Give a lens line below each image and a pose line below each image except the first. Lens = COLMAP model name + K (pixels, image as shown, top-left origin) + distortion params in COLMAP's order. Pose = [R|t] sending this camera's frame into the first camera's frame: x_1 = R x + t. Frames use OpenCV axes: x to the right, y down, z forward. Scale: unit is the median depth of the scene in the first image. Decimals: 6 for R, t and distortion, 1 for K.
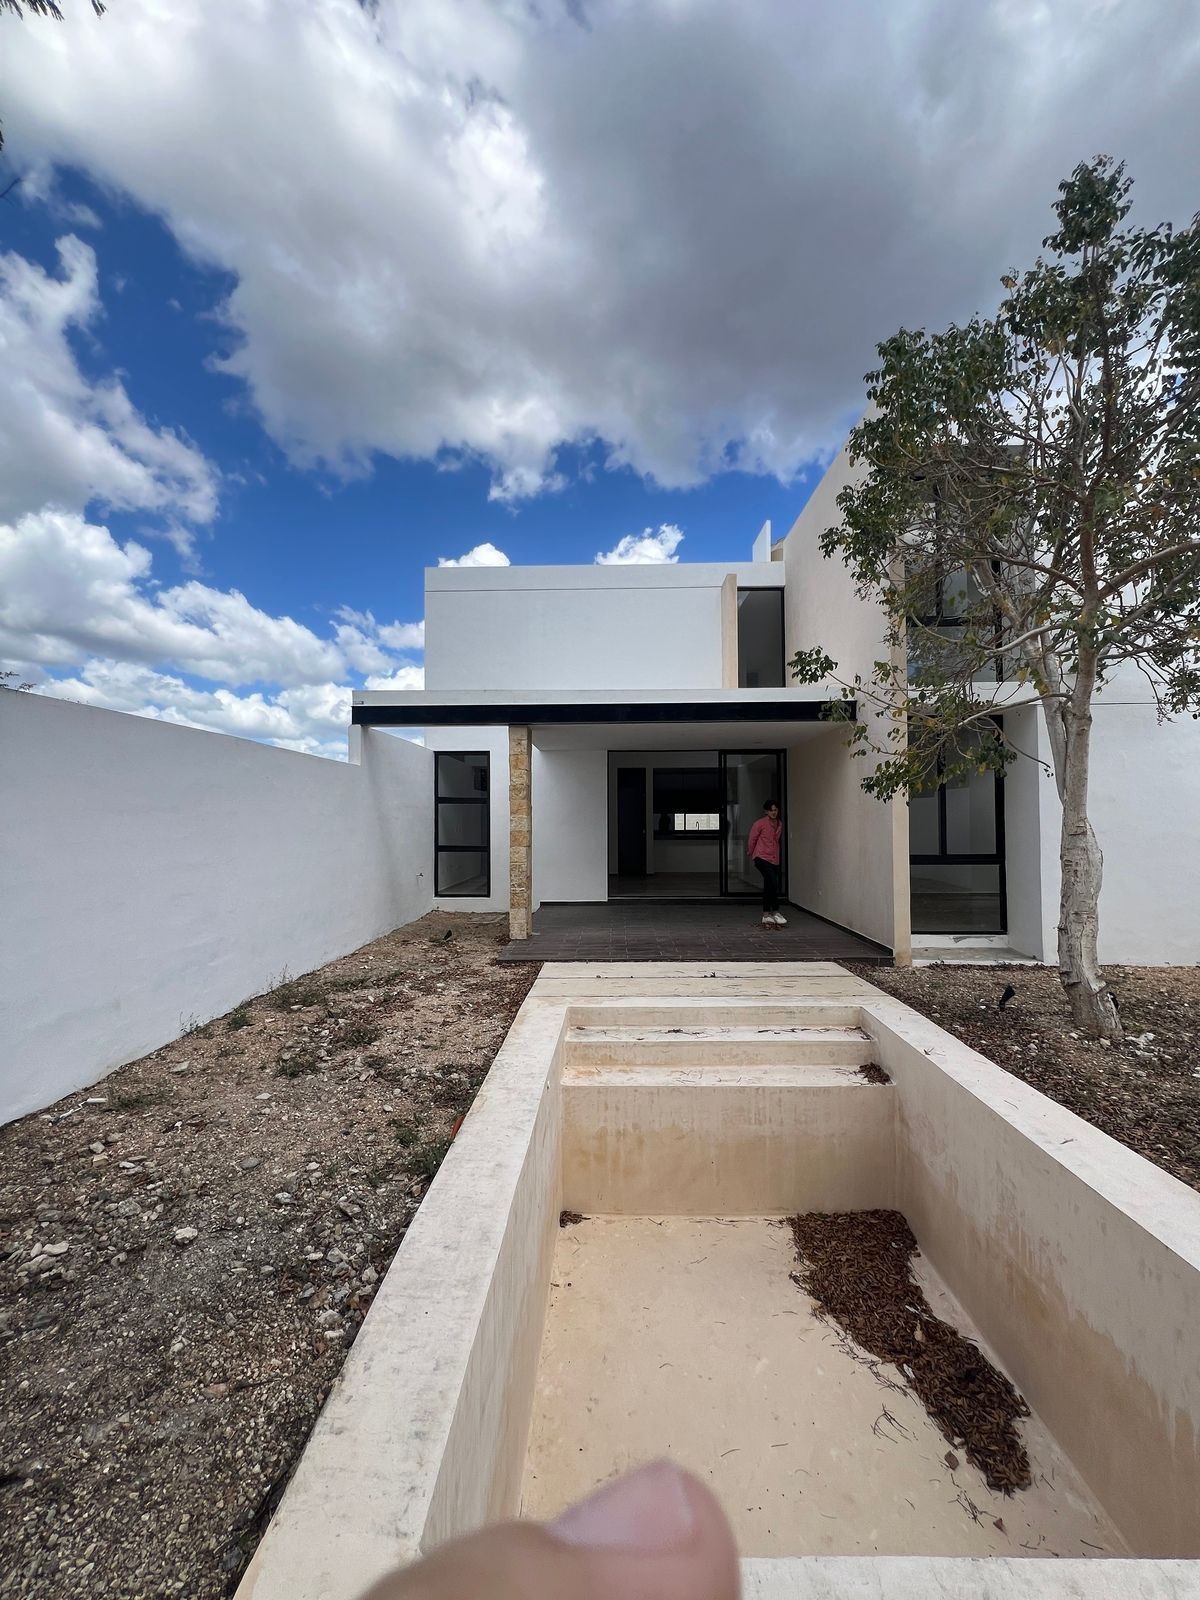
lens RADIAL K [[639.6, 0, 606.8], [0, 639.6, 798.5], [0, 0, 1]] dist [-0.002969, 0.001141]
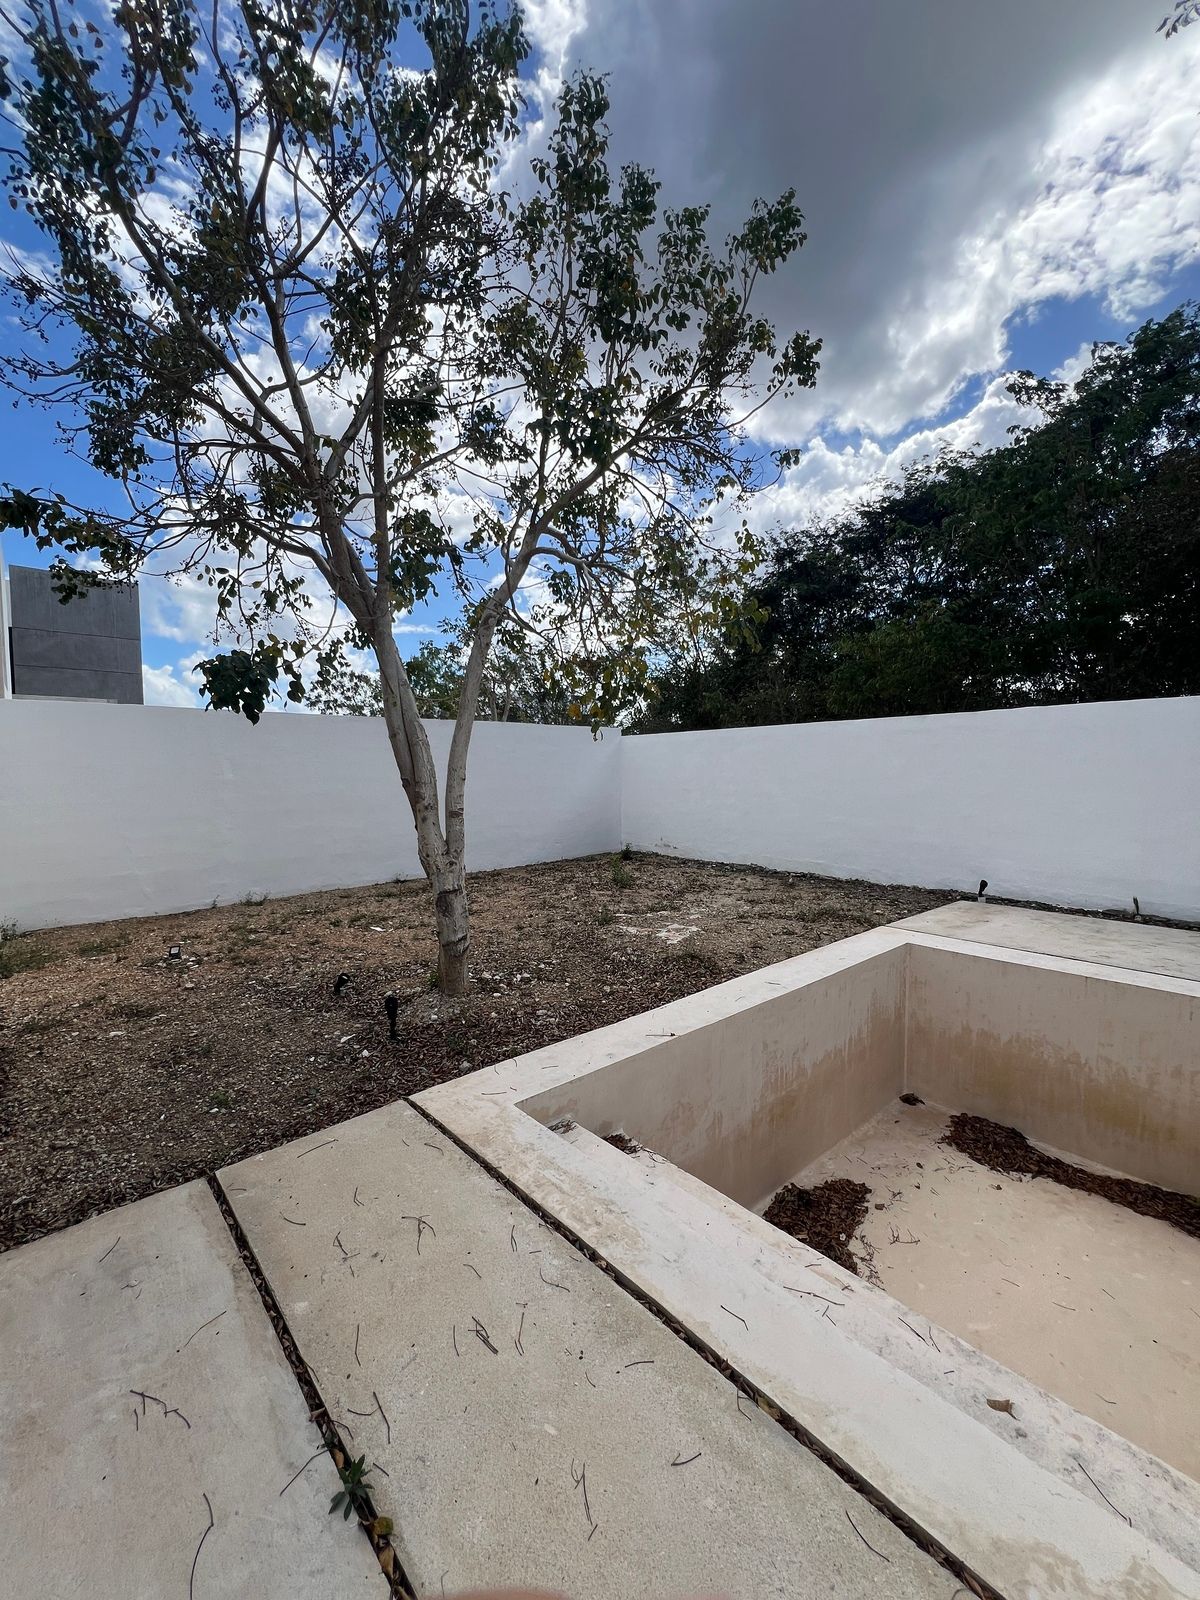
lens RADIAL K [[639.6, 0, 599.1], [0, 639.6, 795.0], [0, 0, 1]] dist [-0.002969, 0.001141]
pose [[-0.662714, -0.021871, 0.748553, -0.087207], [-0.003448, 0.999652, 0.026155, 0.074747], [-0.748864, 0.014752, -0.662559, 2.237010]]
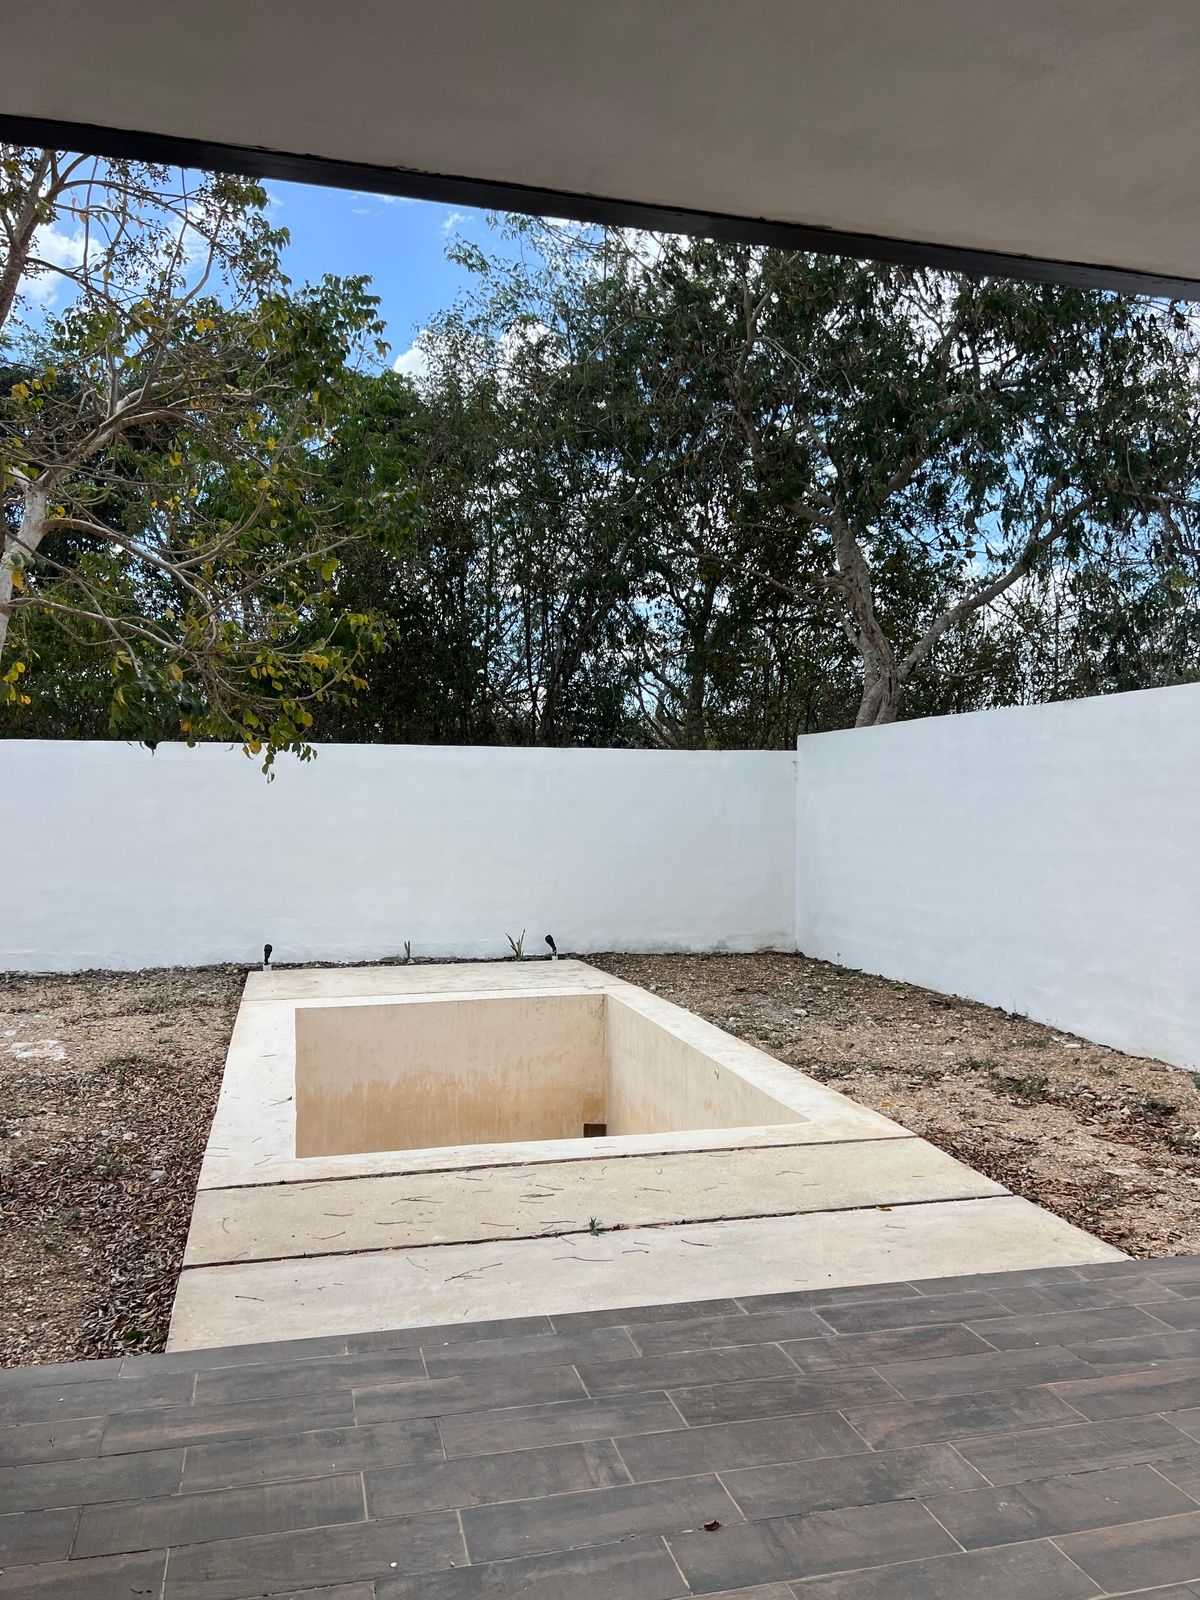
lens RADIAL K [[1199.1, 0, 595.7], [0, 1199.1, 808.4], [0, 0, 1]] dist [0.062711, -0.055509]
pose [[-0.967082, 0.002416, -0.254454, 0.737145], [0.005926, 0.999898, -0.013028, 0.081442], [0.254397, -0.014107, -0.966997, 3.530910]]
